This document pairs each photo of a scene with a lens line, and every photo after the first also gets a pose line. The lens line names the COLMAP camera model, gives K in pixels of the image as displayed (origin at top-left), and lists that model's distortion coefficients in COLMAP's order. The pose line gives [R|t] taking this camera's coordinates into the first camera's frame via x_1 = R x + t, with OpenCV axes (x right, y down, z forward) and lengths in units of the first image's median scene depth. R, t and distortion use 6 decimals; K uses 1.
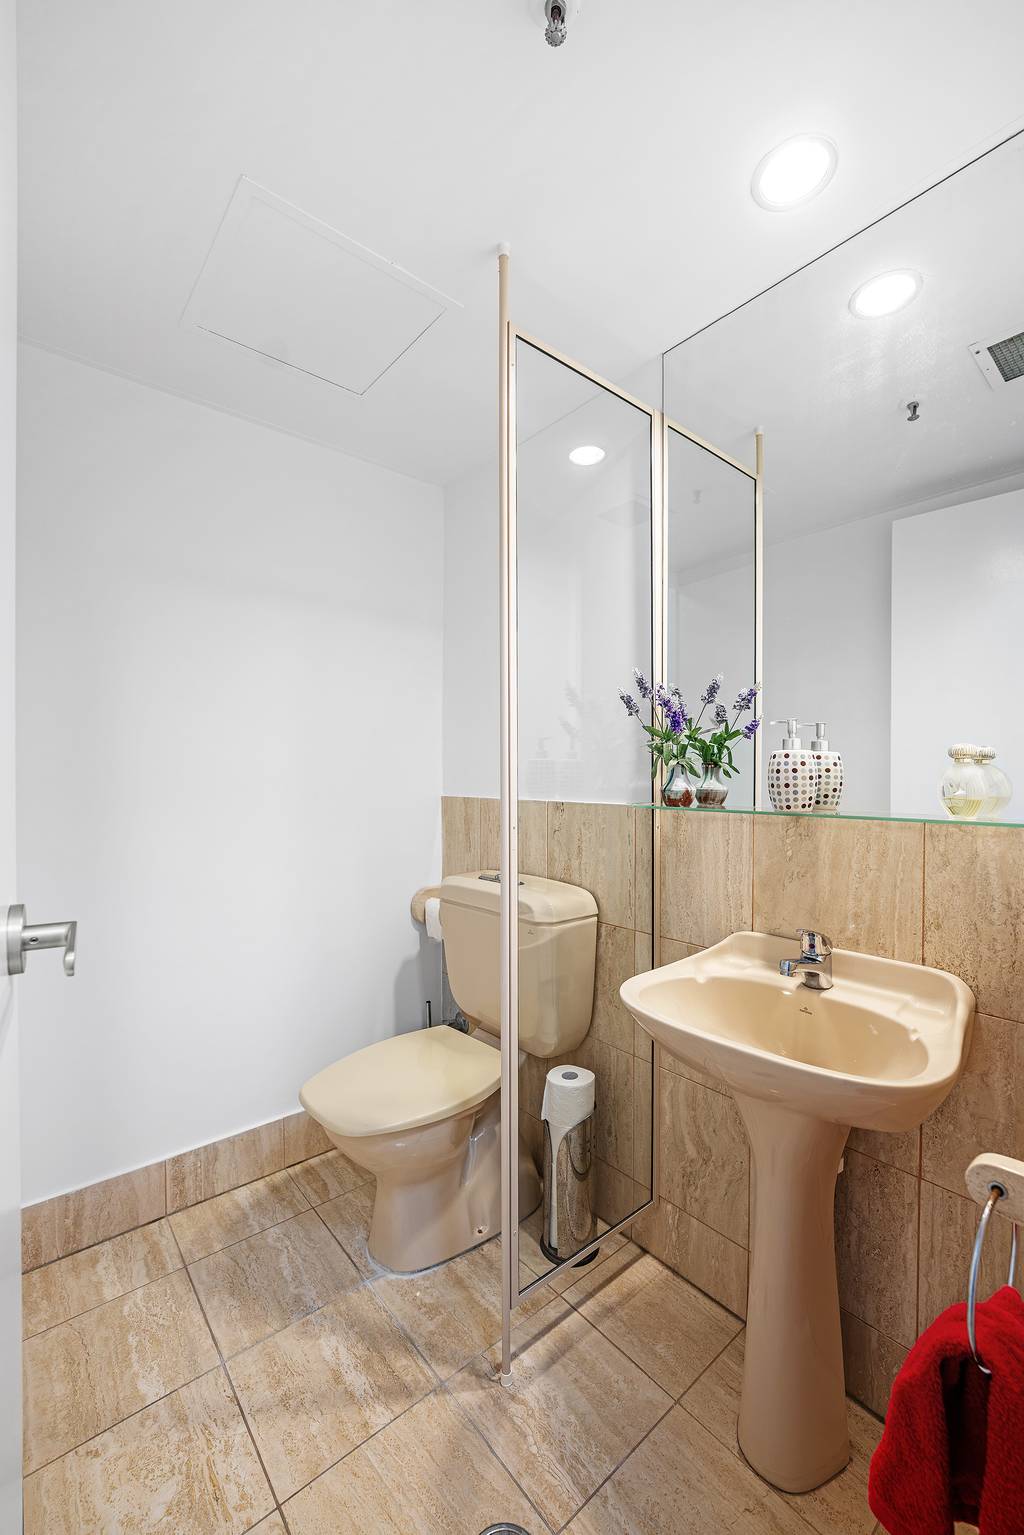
lens RADIAL K [[620.7, 0, 512.6], [0, 620.7, 766.9], [0, 0, 1]] dist [-0.013047, 0.001939]
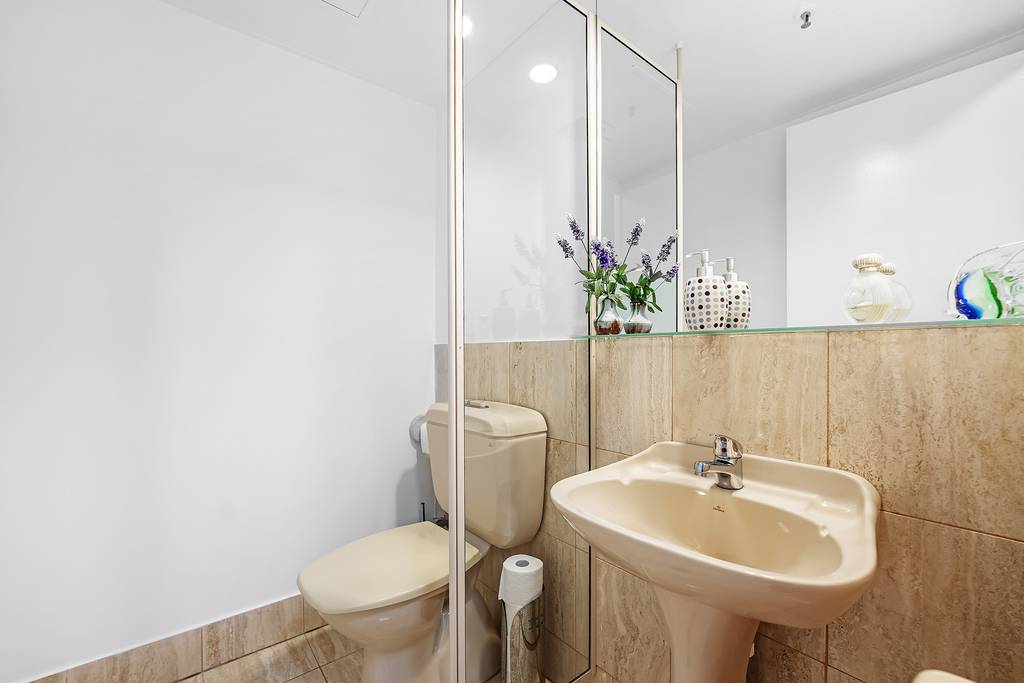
lens RADIAL K [[414.1, 0, 511.9], [0, 414.1, 349.5], [0, 0, 1]] dist [-0.013047, 0.001939]
pose [[0.999639, -0.003832, -0.026611, 0.102396], [0.003717, 0.999984, -0.004375, 0.090895], [0.026627, 0.004274, 0.999636, 0.205934]]
